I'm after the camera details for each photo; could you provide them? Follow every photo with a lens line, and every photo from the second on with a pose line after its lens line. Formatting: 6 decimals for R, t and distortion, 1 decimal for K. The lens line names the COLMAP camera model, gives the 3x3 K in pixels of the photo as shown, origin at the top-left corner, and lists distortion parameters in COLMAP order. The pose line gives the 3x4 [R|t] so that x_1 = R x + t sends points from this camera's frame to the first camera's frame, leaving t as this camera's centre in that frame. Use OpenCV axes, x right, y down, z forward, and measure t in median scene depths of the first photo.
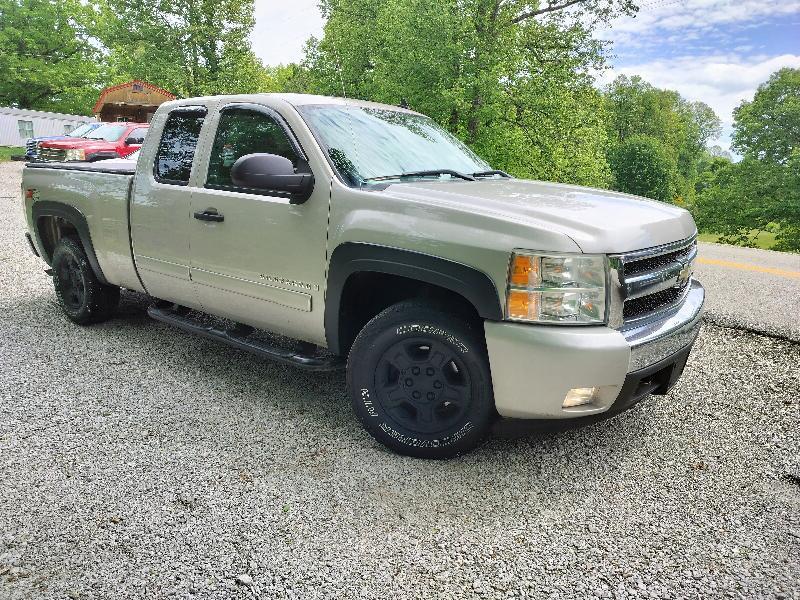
lens RADIAL K [[577.7, 0, 400.0], [0, 577.7, 300.0], [0, 0, 1]] dist [0.029150, -0.030374]
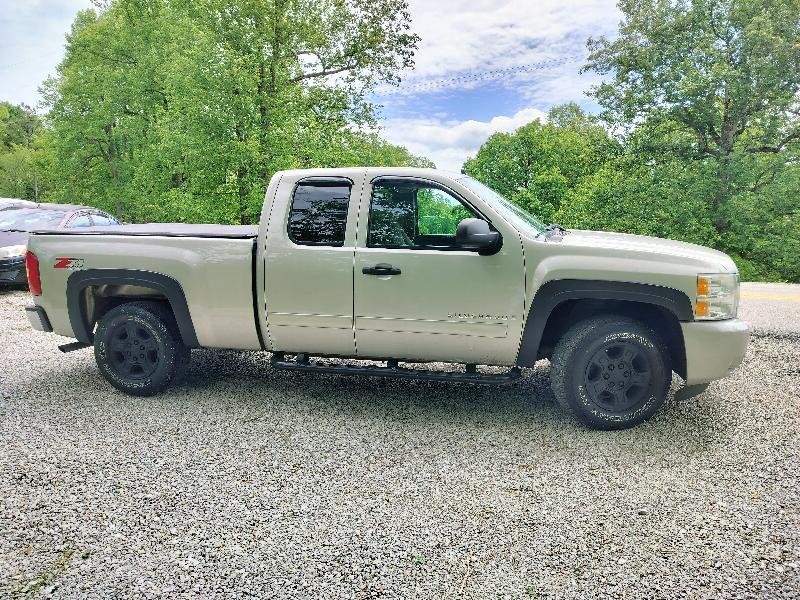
lens RADIAL K [[558.9, 0, 389.2], [0, 558.9, 297.3], [0, 0, 1]] dist [0.084593, -0.106504]
pose [[0.889803, -0.092002, 0.446974, -0.734351], [0.123659, 0.991431, -0.042103, -0.037948], [-0.439270, 0.092735, 0.893556, -0.006836]]
